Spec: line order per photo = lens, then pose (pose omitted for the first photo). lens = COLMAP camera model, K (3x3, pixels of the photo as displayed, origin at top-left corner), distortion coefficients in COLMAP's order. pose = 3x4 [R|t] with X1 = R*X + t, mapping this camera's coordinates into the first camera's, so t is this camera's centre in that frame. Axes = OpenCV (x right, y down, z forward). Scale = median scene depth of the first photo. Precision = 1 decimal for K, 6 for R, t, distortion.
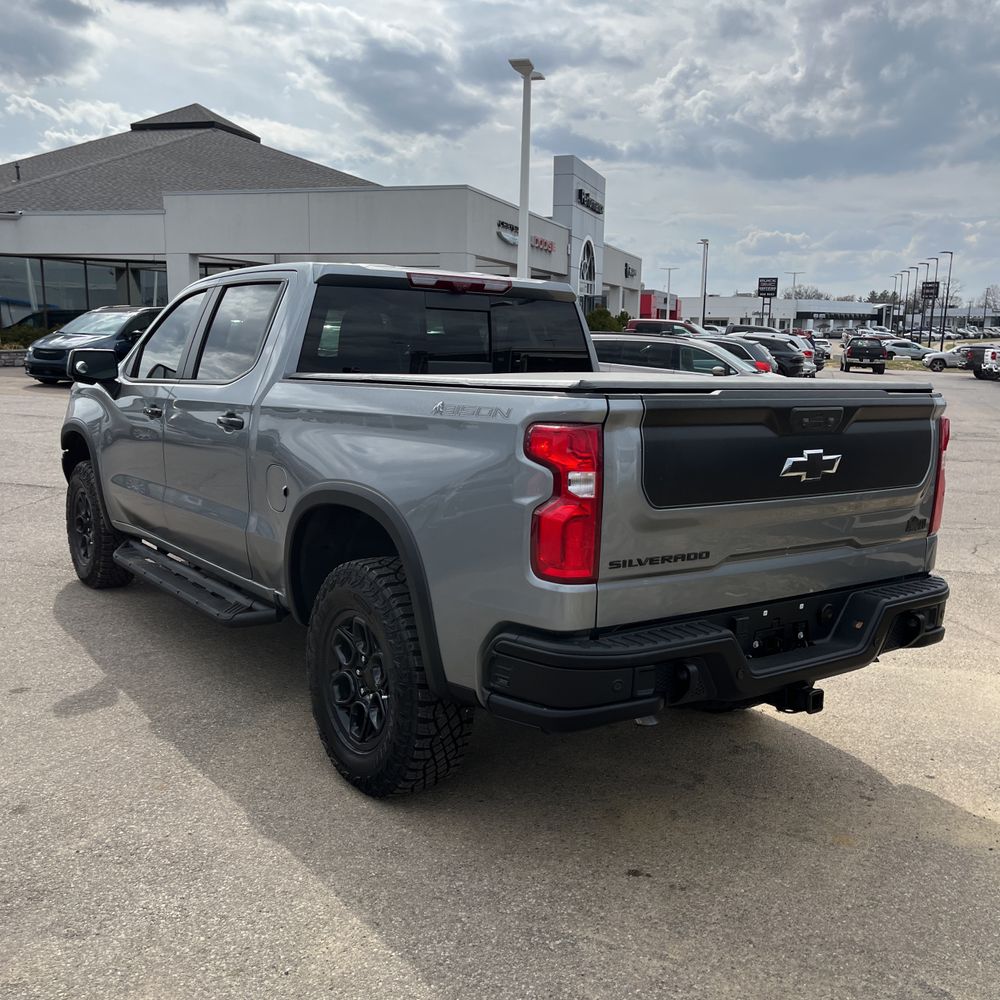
lens RADIAL K [[1021.6, 0, 491.0], [0, 1021.6, 496.8], [0, 0, 1]] dist [0.027174, 0.000000]
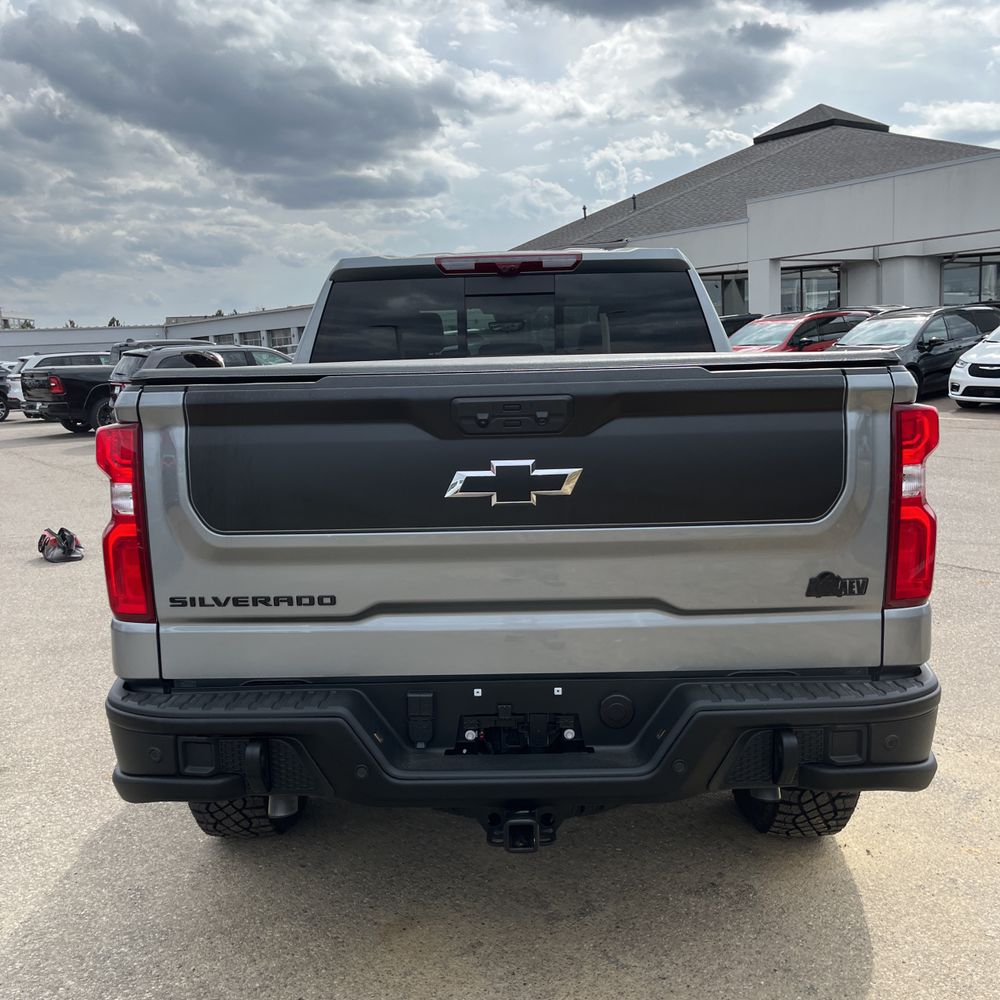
lens RADIAL K [[1021.6, 0, 493.8], [0, 1021.6, 495.5], [0, 0, 1]] dist [0.027174, 0.000000]
pose [[0.797476, 0.029625, -0.602623, 0.086996], [-0.035702, 0.999361, 0.001884, -0.002862], [0.602293, 0.020012, 0.798024, 0.056153]]
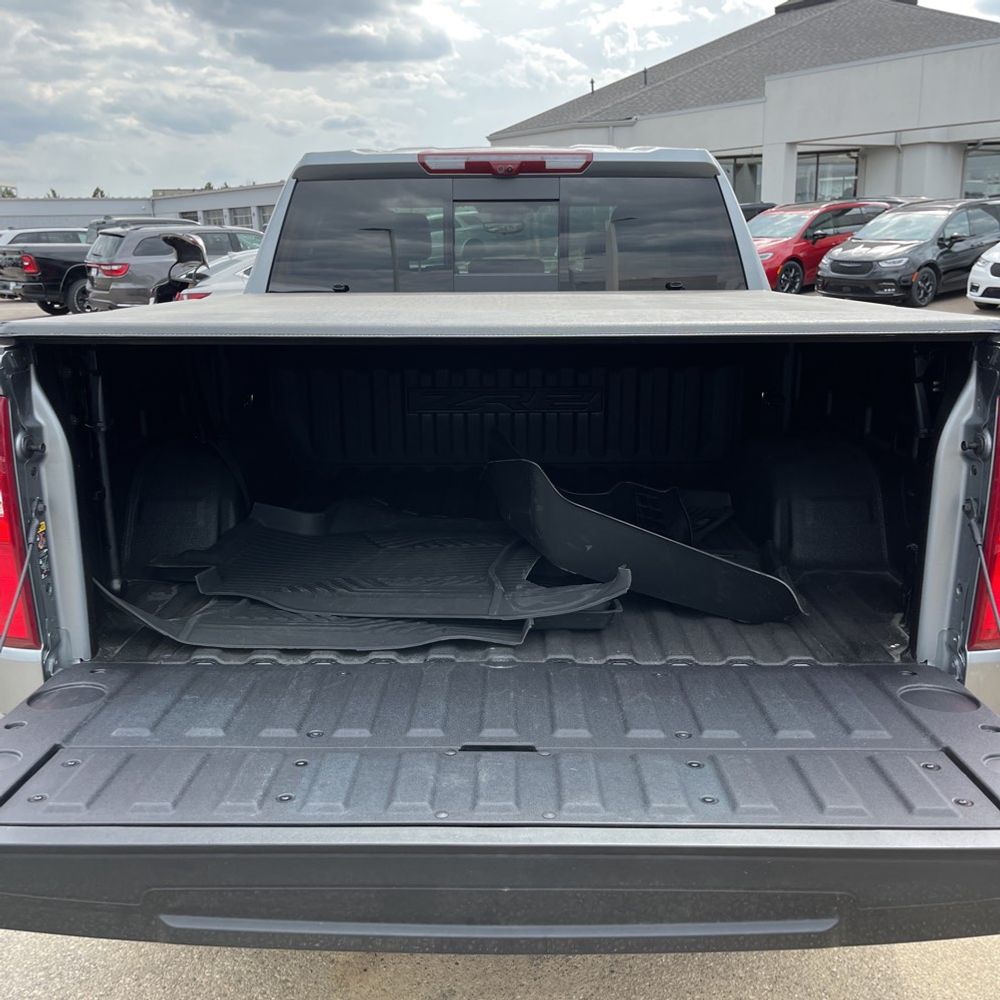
lens RADIAL K [[1021.6, 0, 500.0], [0, 1021.6, 504.3], [0, 0, 1]] dist [0.027174, 0.000000]
pose [[0.801749, 0.116816, -0.586133, 0.076072], [-0.055640, 0.991042, 0.121406, -0.010174], [0.595065, -0.064725, 0.801067, 0.071808]]
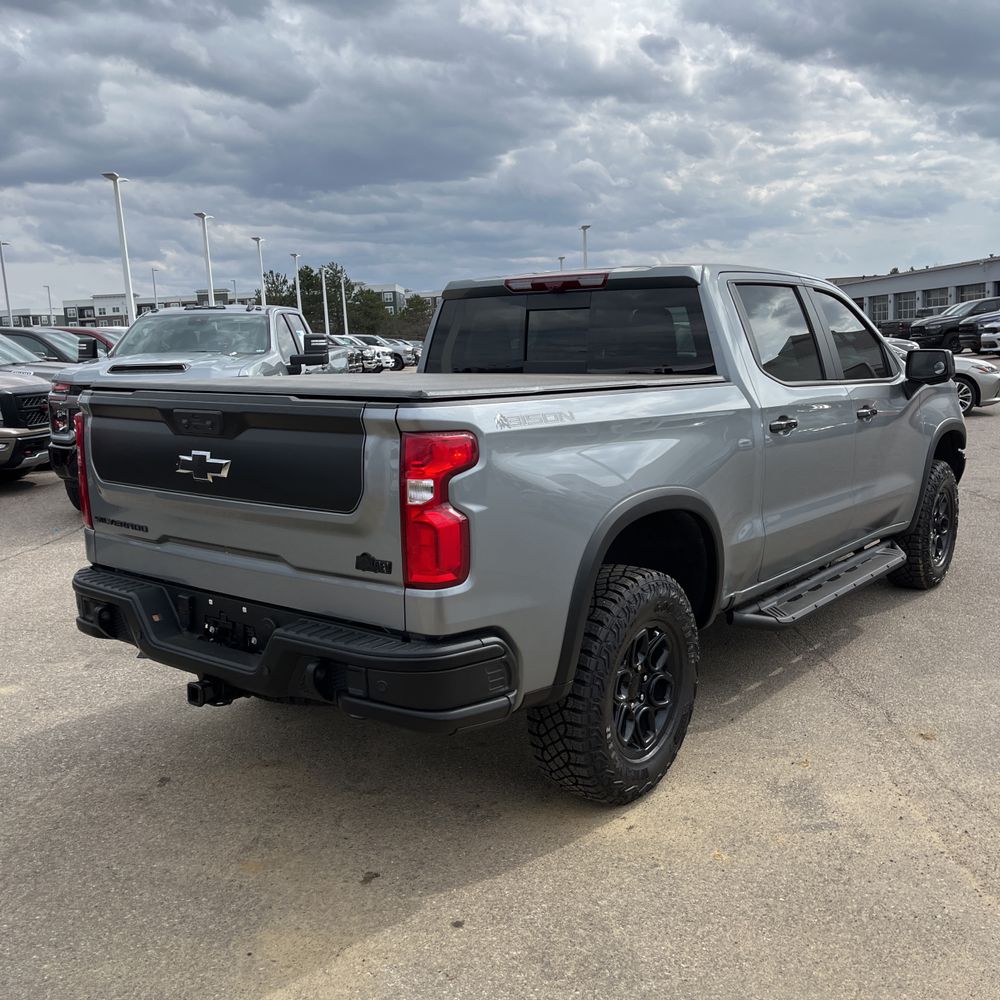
lens RADIAL K [[1021.6, 0, 462.2], [0, 1021.6, 488.0], [0, 0, 1]] dist [0.027174, 0.000000]
pose [[0.262377, 0.108648, -0.958830, 0.168465], [-0.104594, 0.990989, 0.083670, -0.015069], [0.959280, 0.078334, 0.271376, 0.119703]]
